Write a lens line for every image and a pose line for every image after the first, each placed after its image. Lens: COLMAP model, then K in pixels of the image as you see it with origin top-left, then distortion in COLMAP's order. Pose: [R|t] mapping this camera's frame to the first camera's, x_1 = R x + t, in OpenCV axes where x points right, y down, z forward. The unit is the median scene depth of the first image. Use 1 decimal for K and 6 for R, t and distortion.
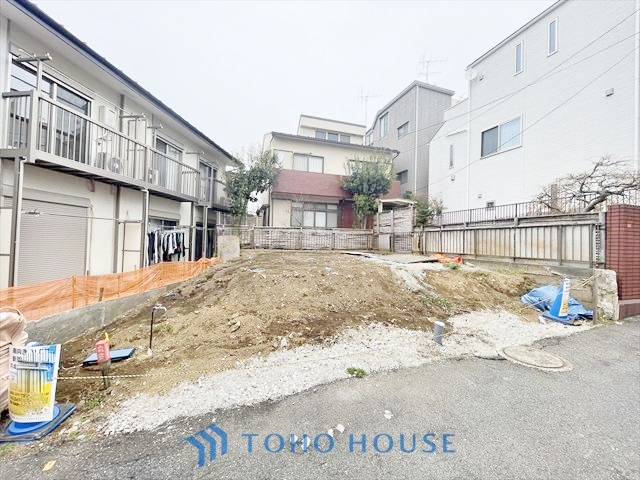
lens RADIAL K [[255.5, 0, 320.0], [0, 255.5, 240.0], [0, 0, 1]] dist [-0.001059, 0.000170]
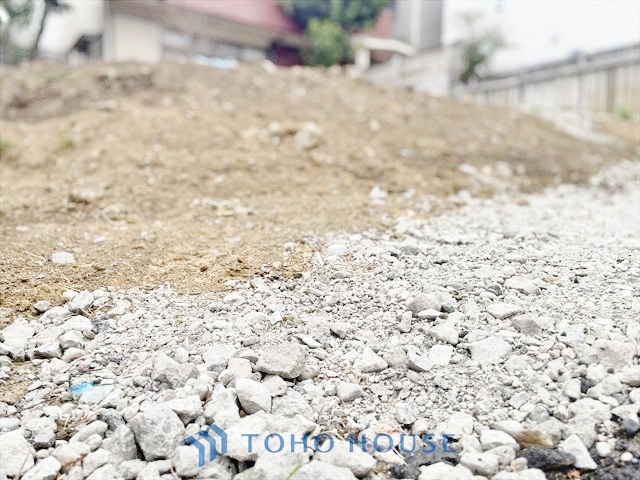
lens RADIAL K [[491.4, 0, 320.0], [0, 491.4, 240.0], [0, 0, 1]] dist [0.000179, 0.000862]
pose [[0.950111, -0.039171, 0.309443, -0.132889], [0.008182, 0.994872, 0.100814, 0.114105], [-0.311805, -0.093253, 0.945559, 0.152170]]
